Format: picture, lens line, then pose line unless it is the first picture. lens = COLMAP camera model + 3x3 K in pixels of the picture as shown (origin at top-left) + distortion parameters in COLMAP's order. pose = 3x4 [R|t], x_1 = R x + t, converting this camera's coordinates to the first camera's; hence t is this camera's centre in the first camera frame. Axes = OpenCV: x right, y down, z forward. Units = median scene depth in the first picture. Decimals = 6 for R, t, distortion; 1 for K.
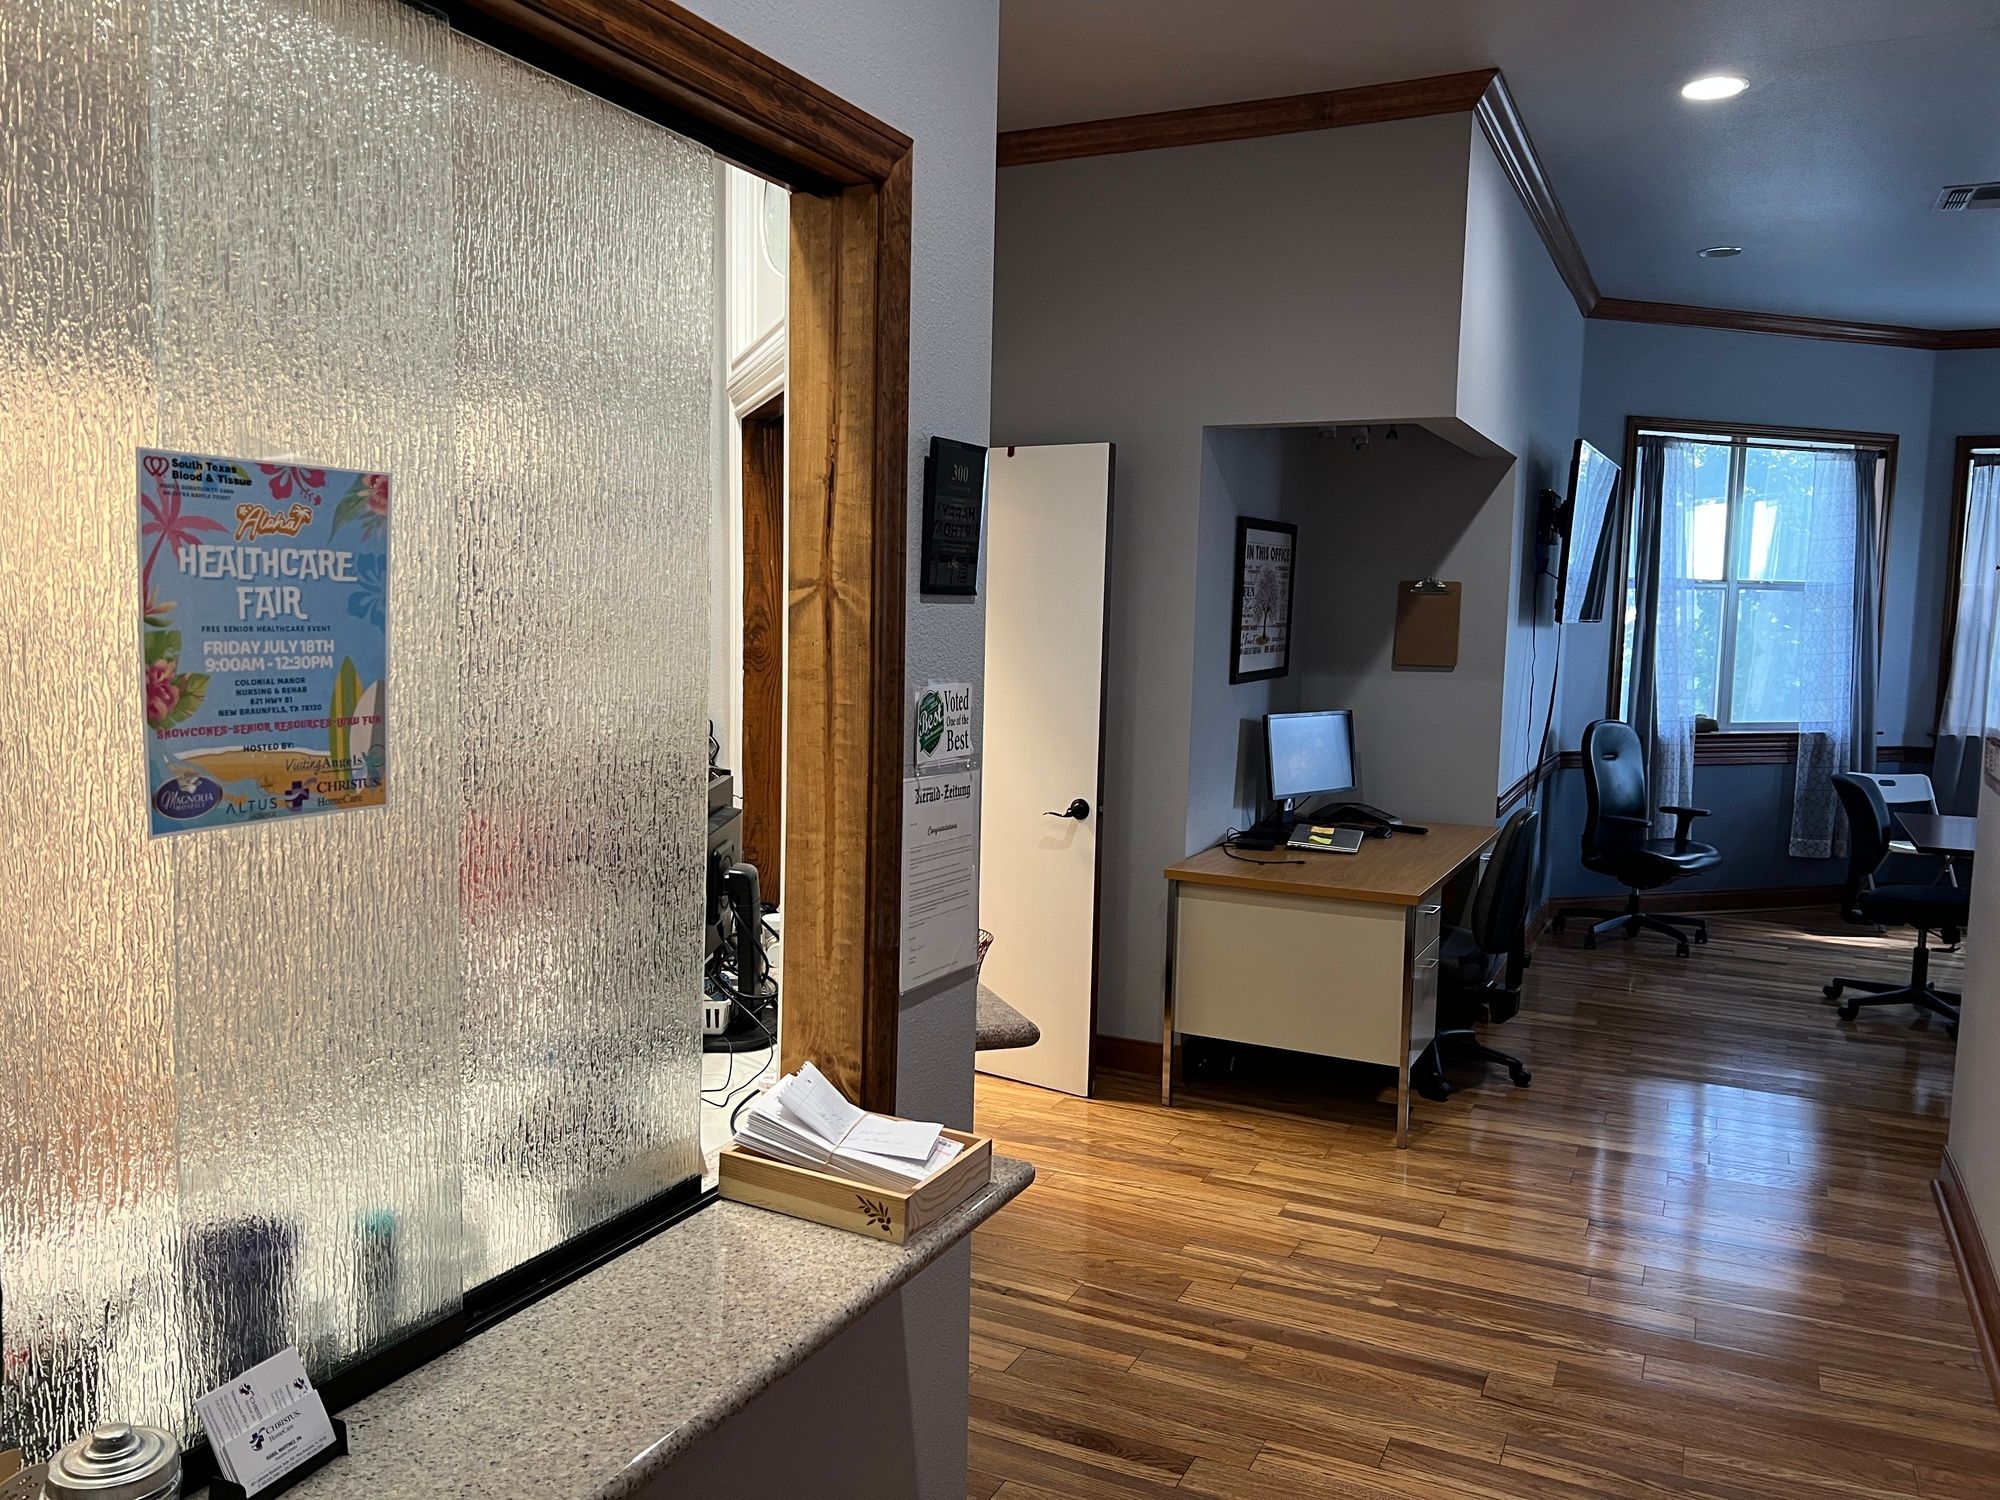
lens RADIAL K [[1514.3, 0, 999.8], [0, 1514.3, 751.5], [0, 0, 1]] dist [0.050543, -0.044670]
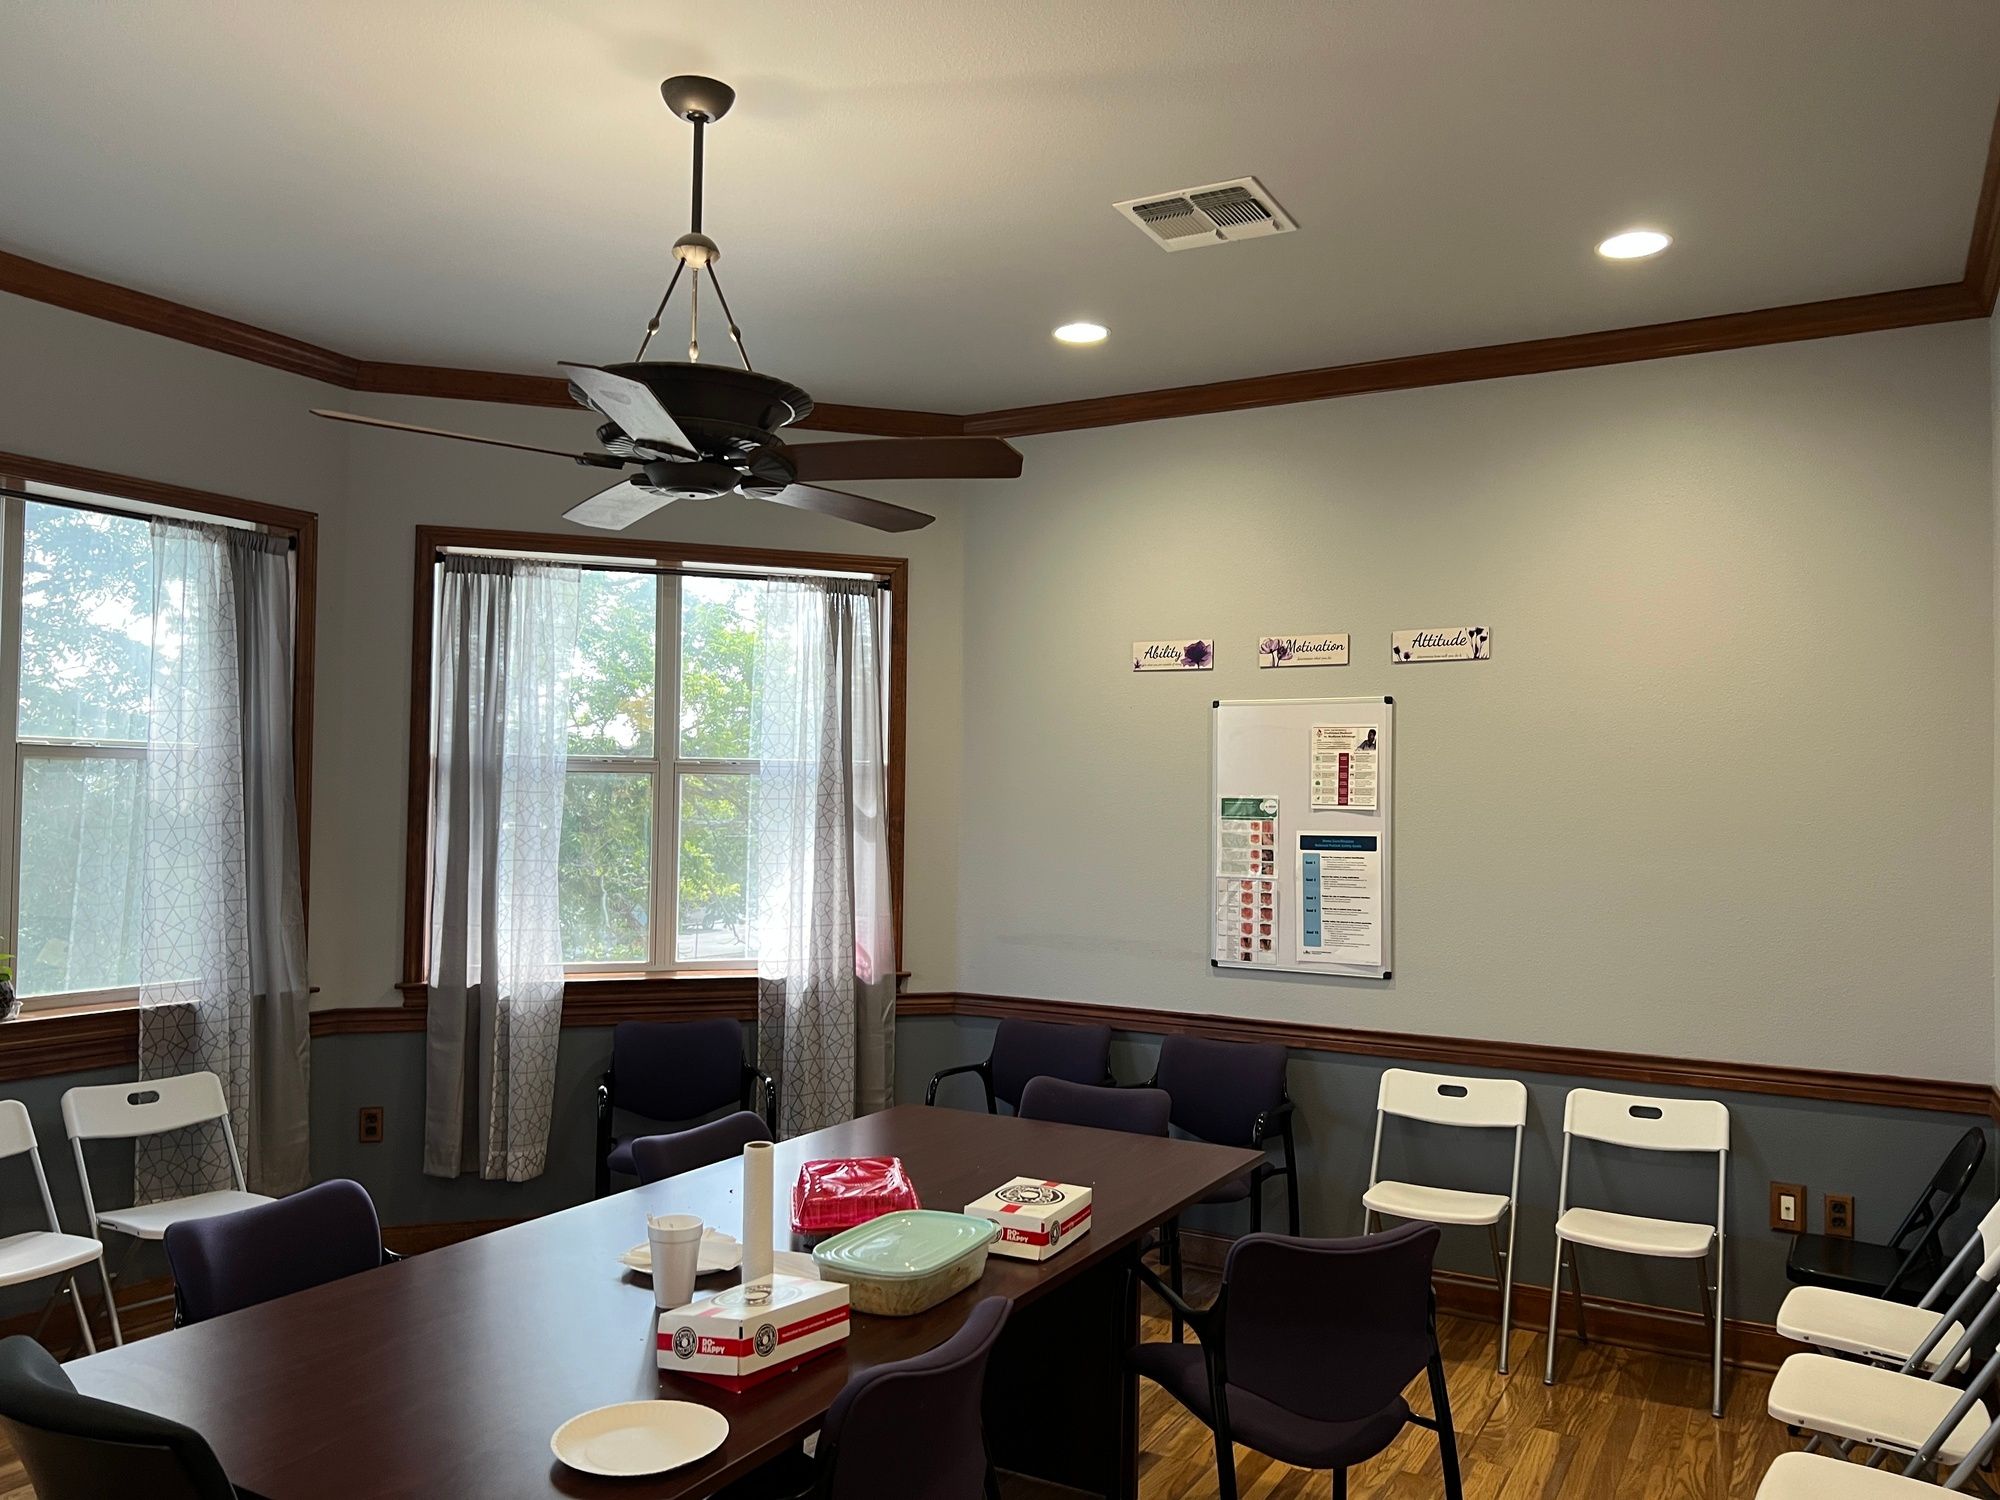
lens RADIAL K [[1514.3, 0, 1000.6], [0, 1514.3, 754.4], [0, 0, 1]] dist [0.050543, -0.044670]
pose [[0.998510, -0.002955, -0.054486, 0.718314], [-0.003517, 0.992972, -0.118298, -0.033327], [0.054452, 0.118313, 0.991482, 0.329267]]
